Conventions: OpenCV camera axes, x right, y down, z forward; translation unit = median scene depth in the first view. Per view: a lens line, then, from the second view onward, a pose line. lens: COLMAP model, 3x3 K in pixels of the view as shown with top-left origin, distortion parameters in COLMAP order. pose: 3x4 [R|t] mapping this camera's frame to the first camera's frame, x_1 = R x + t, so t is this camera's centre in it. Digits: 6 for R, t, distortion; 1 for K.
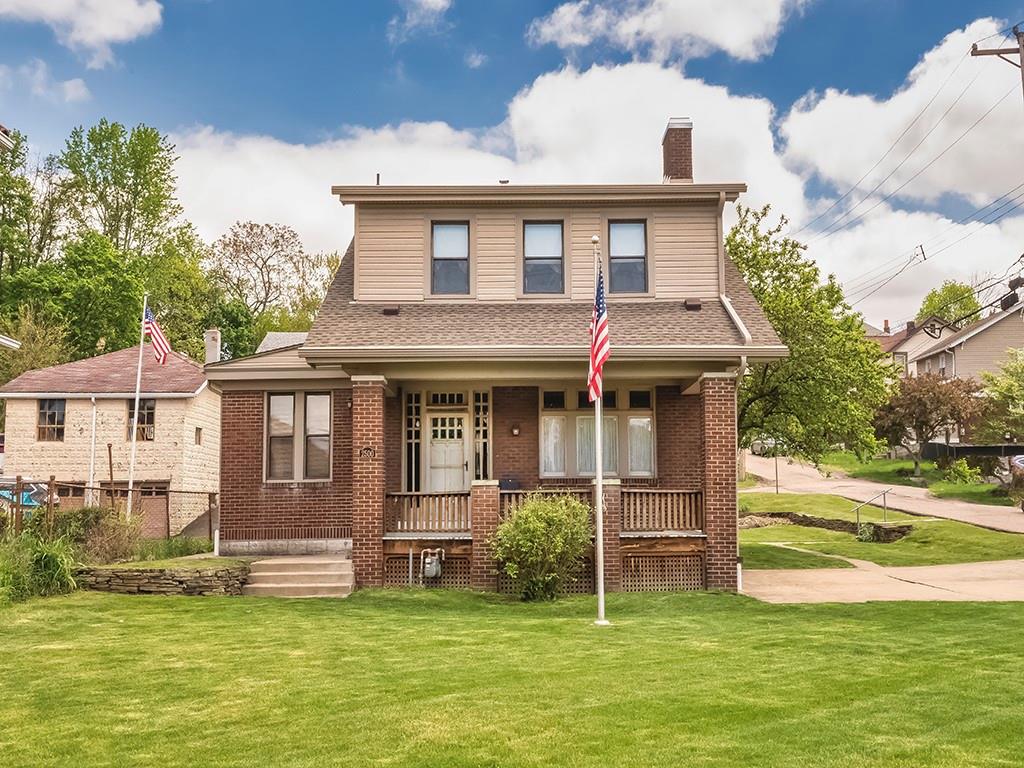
lens RADIAL K [[1049.6, 0, 512.0], [0, 1049.6, 384.0], [0, 0, 1]] dist [0.055761, -0.009628]
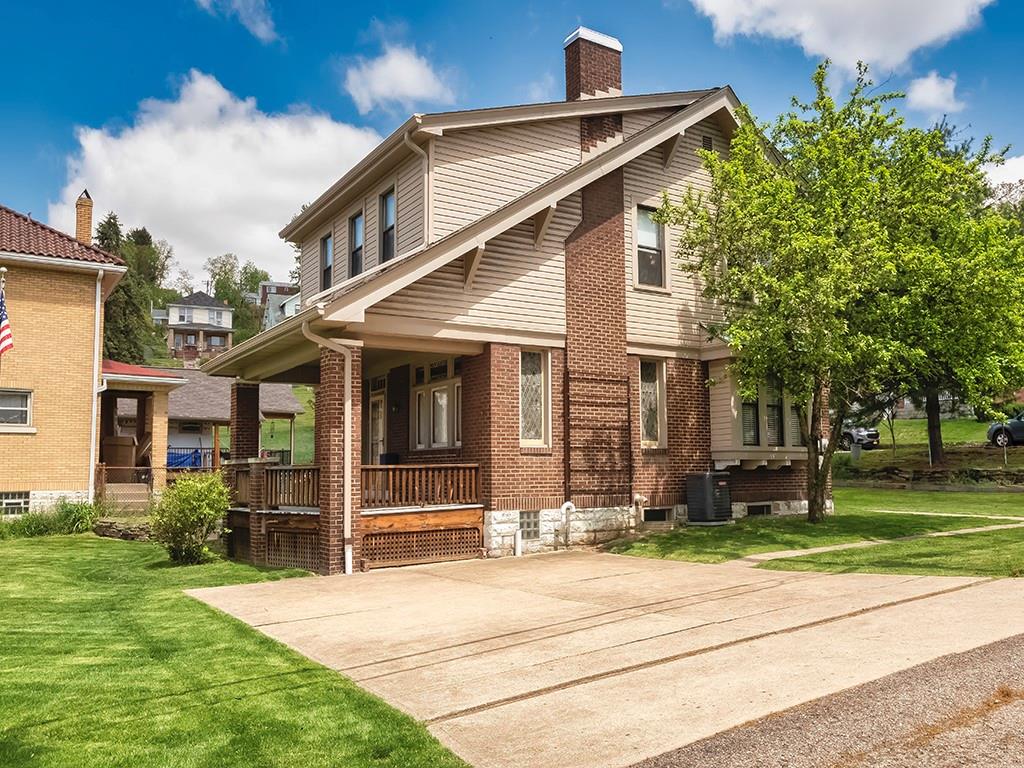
lens RADIAL K [[843.9, 0, 497.6], [0, 843.9, 386.8], [0, 0, 1]] dist [0.042847, 0.001164]
pose [[0.502142, -0.087135, -0.860384, 0.832775], [0.117256, 0.992583, -0.032090, 0.065269], [0.856799, -0.084771, 0.508635, 0.674382]]
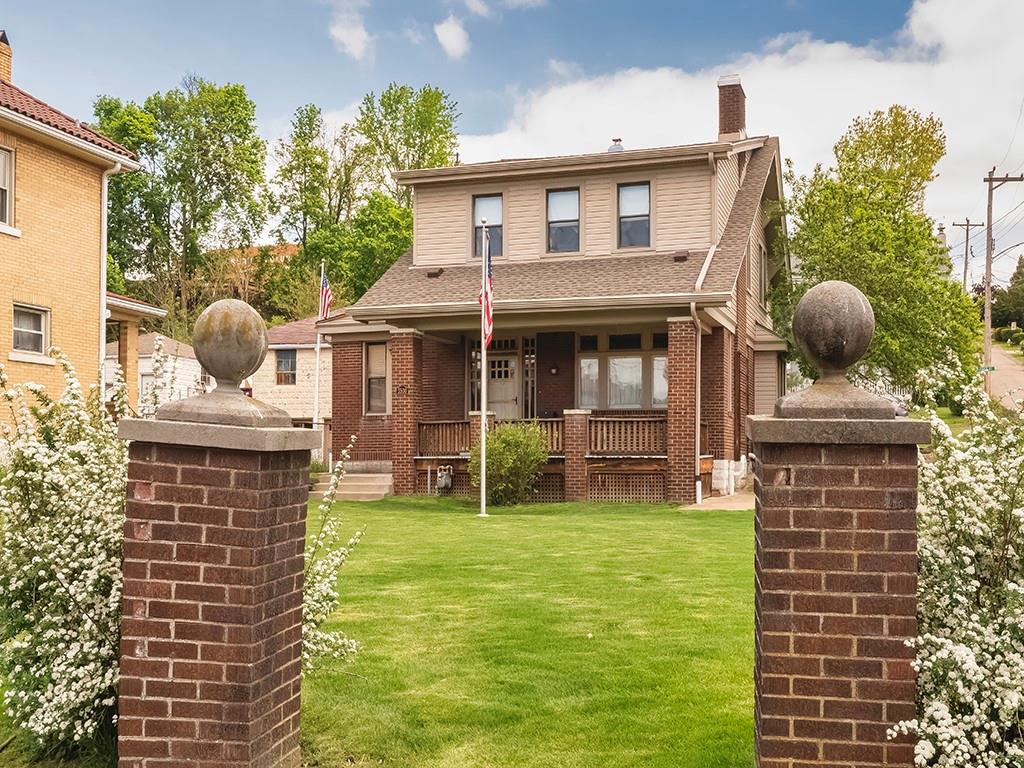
lens RADIAL K [[1140.2, 0, 552.7], [0, 1140.2, 405.5], [0, 0, 1]] dist [0.075474, 0.004319]
pose [[0.949155, -0.007519, -0.314720, 0.412802], [0.030773, 0.997143, 0.068986, -0.004333], [0.313302, -0.075163, 0.946674, -0.212207]]
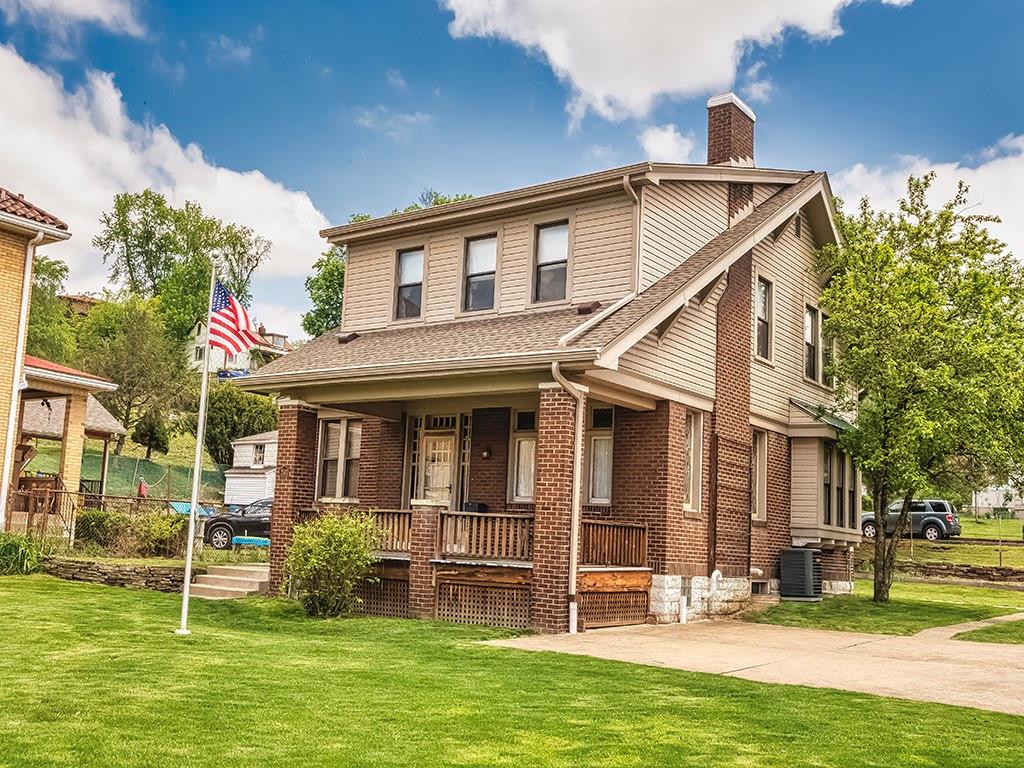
lens RADIAL K [[1049.6, 0, 512.0], [0, 1049.6, 384.0], [0, 0, 1]] dist [0.055761, -0.009628]
pose [[0.780348, -0.045775, -0.623668, 0.648863], [0.017916, 0.998544, -0.050873, 0.031229], [0.625088, 0.028525, 0.780033, 0.264001]]
